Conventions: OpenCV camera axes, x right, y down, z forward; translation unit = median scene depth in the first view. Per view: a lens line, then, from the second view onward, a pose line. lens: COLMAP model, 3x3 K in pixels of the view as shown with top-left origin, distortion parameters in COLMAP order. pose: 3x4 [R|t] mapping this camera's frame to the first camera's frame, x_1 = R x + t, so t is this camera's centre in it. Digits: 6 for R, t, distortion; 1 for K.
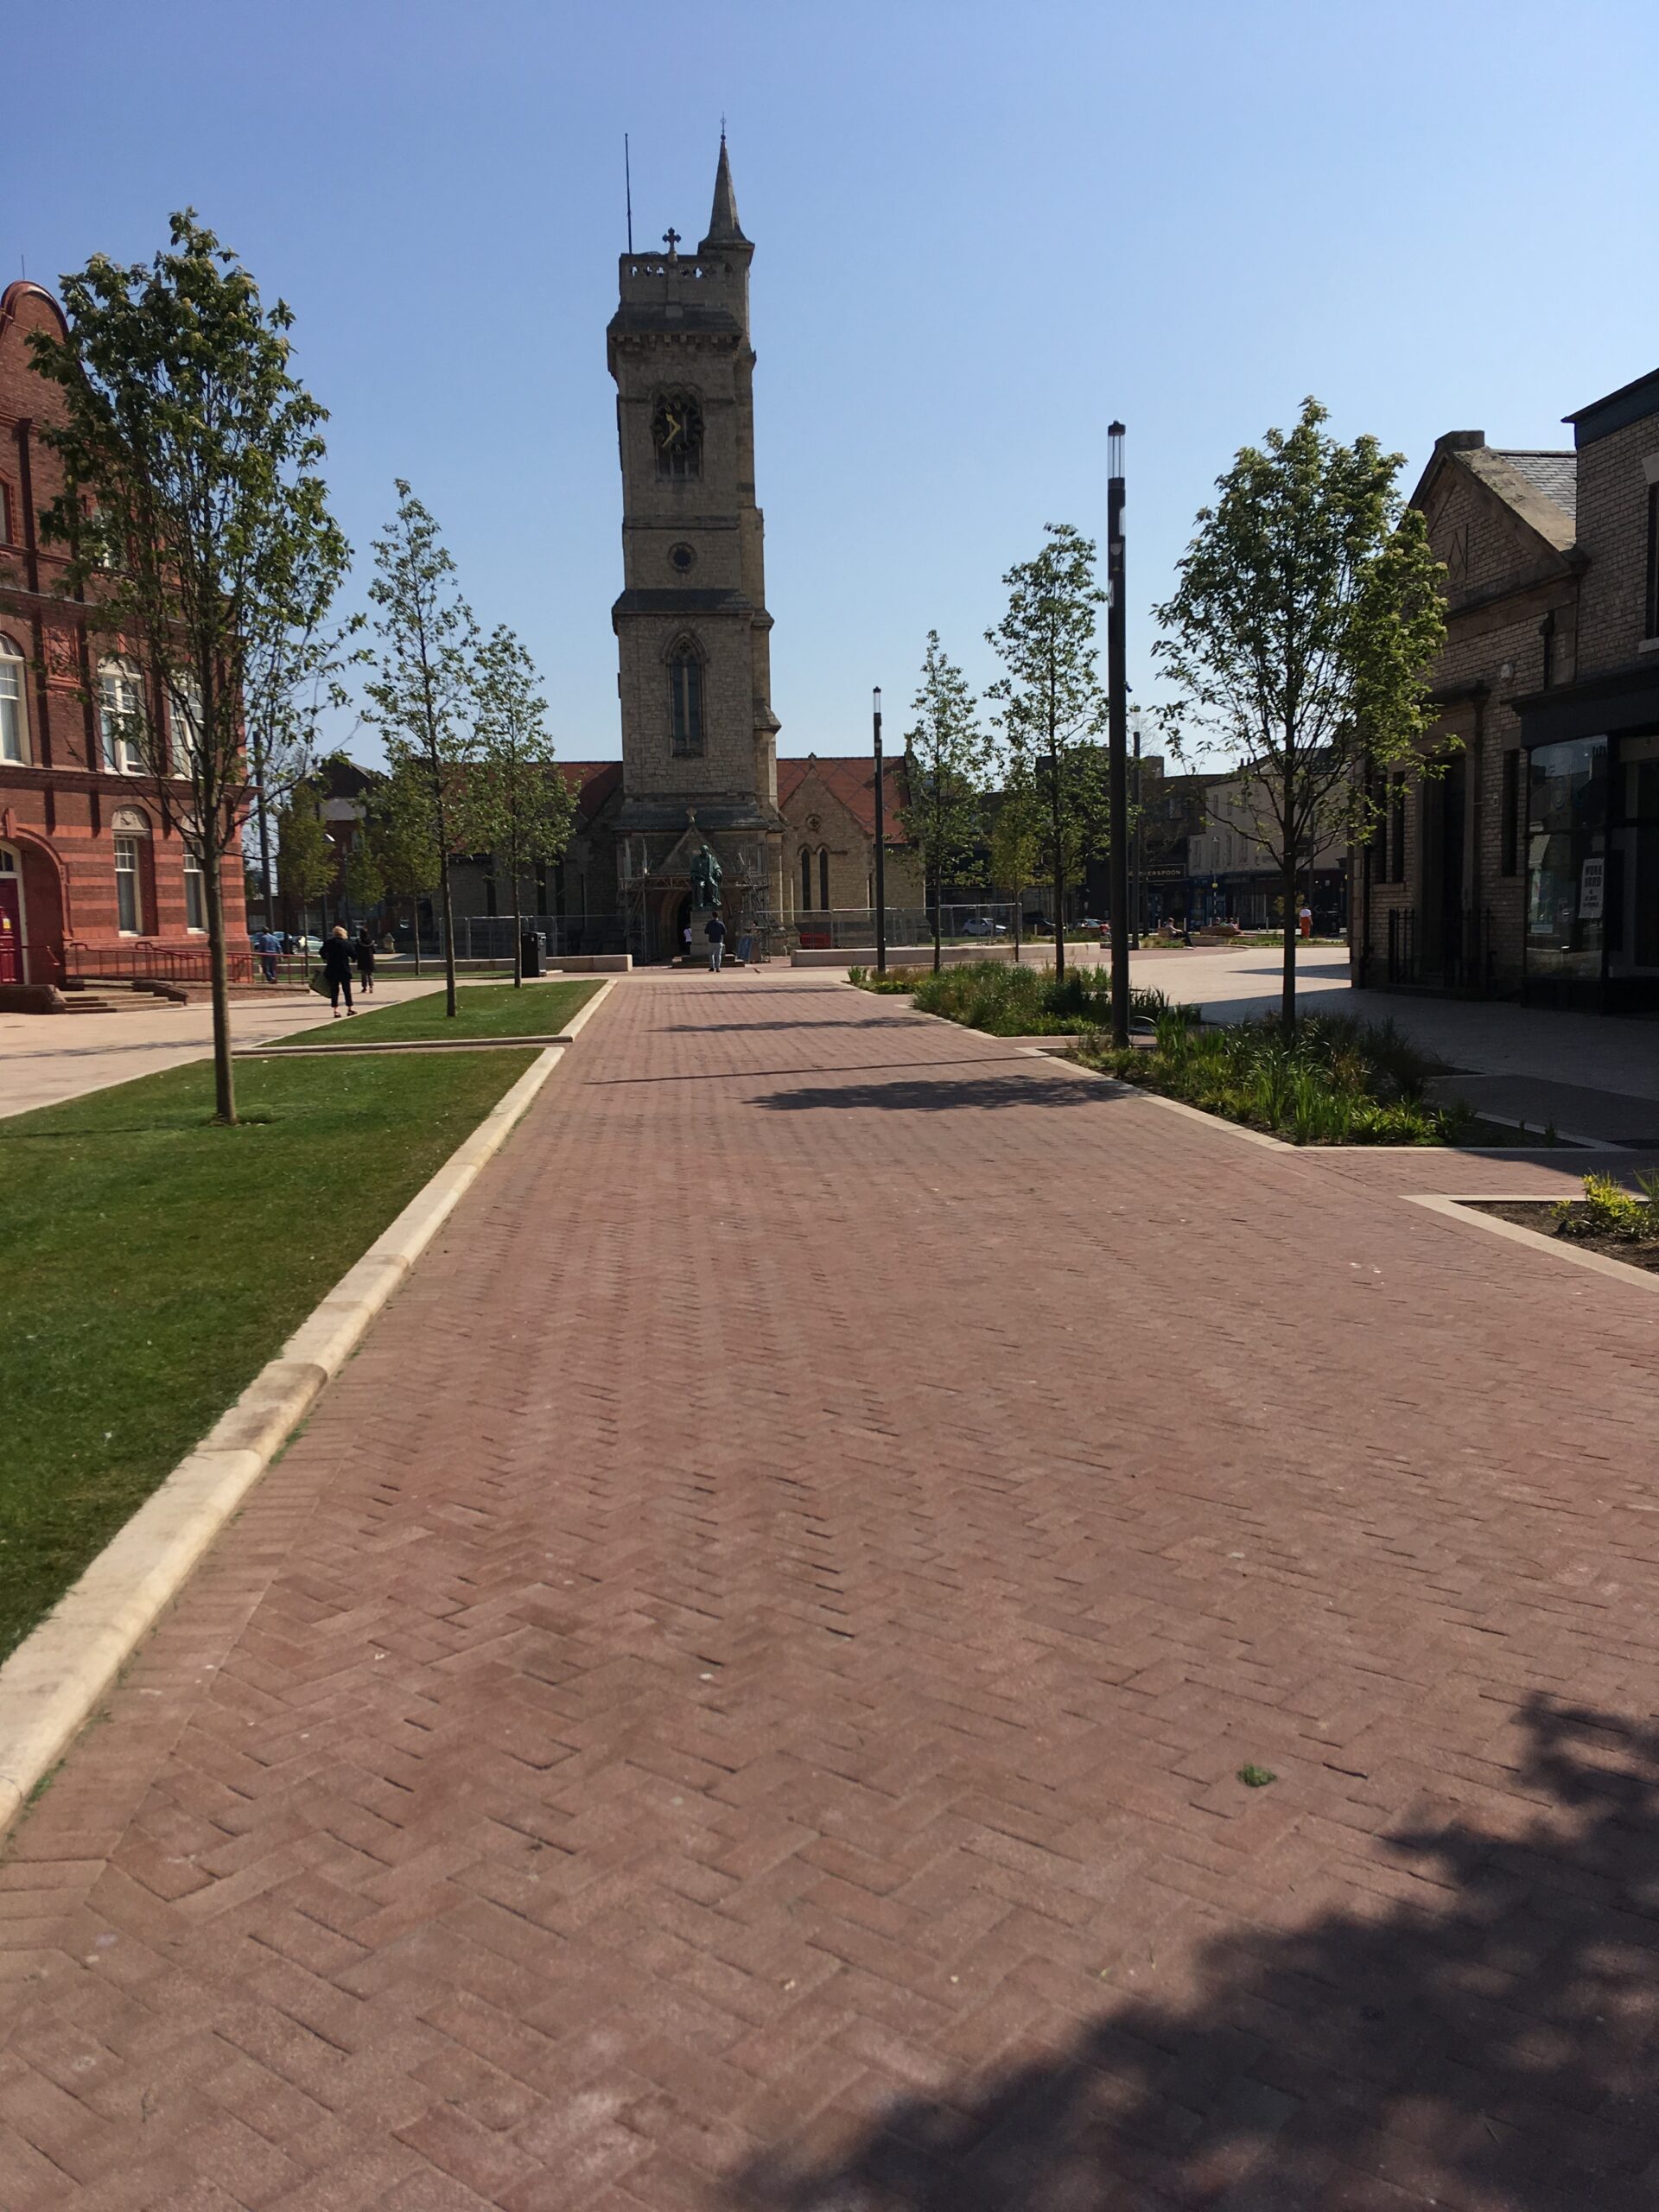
lens RADIAL K [[1951.6, 0, 829.5], [0, 1951.6, 1106.0], [0, 0, 1]] dist [0.137573, -0.212810]
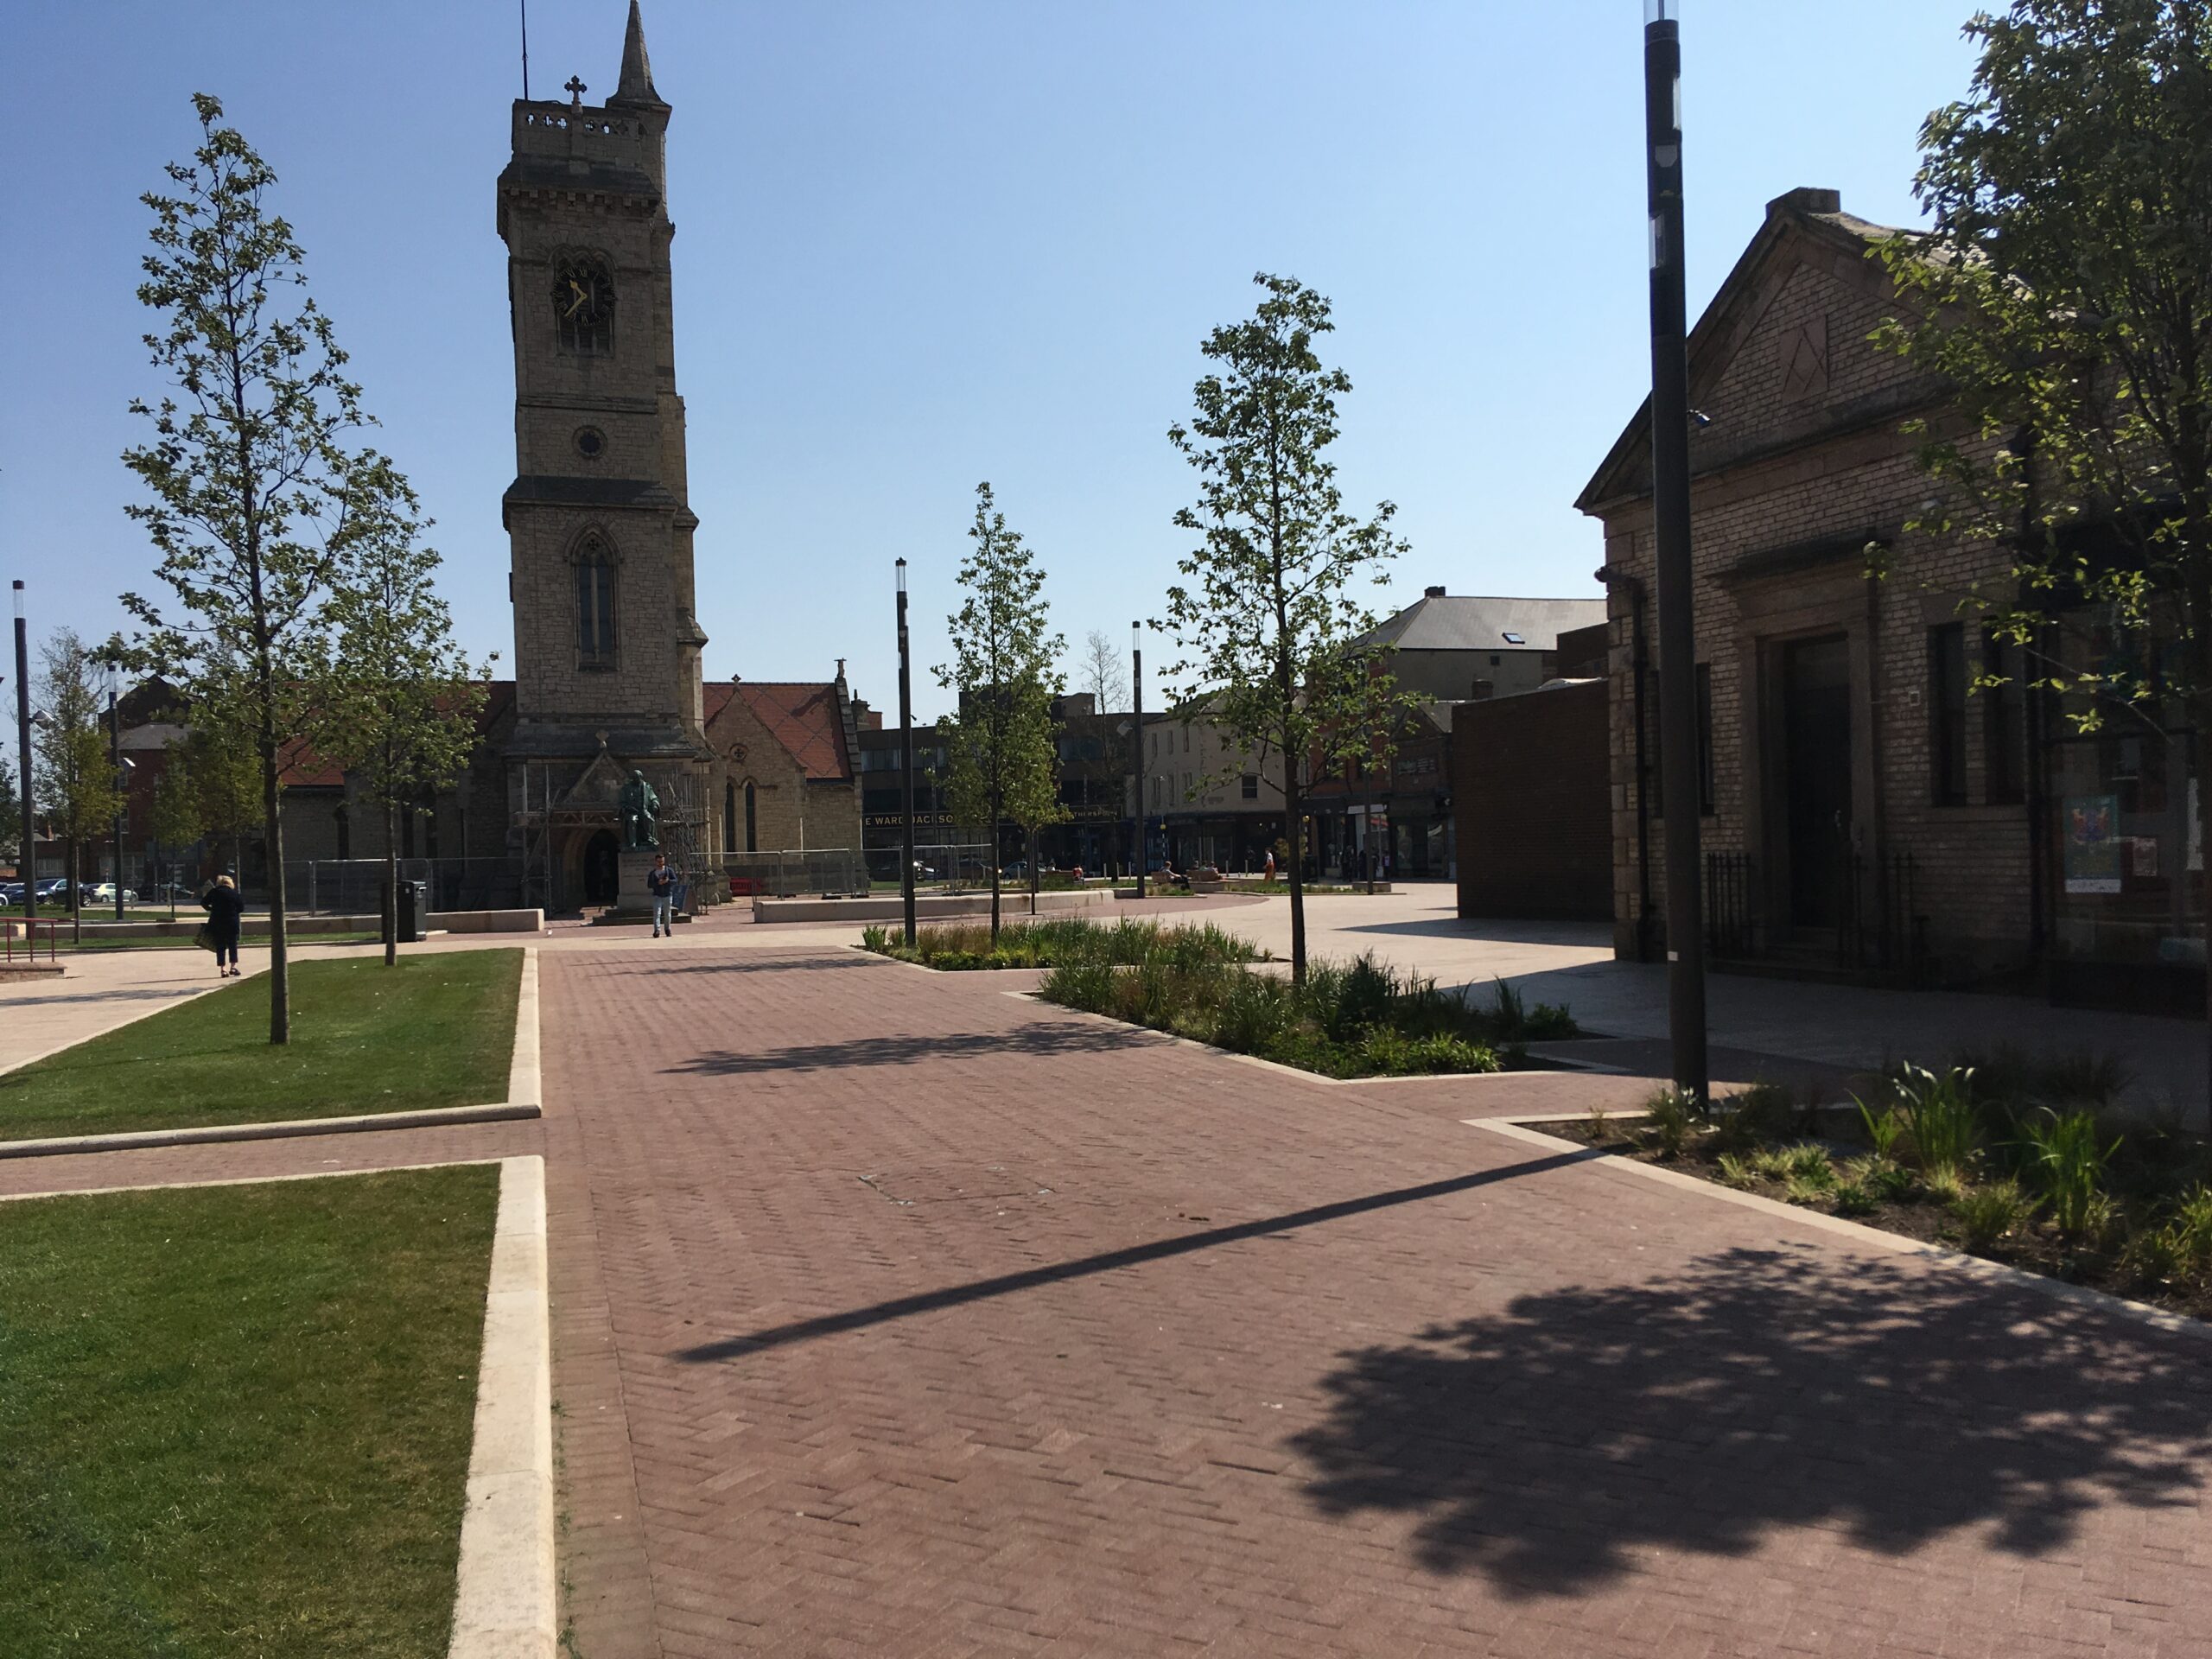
lens RADIAL K [[1951.6, 0, 1103.4], [0, 1951.6, 872.1], [0, 0, 1]] dist [0.137573, -0.212810]
pose [[0.980474, -0.001865, 0.196641, -0.025495], [0.019428, 0.995981, -0.087427, -0.013621], [-0.195687, 0.089540, 0.976570, 0.136916]]
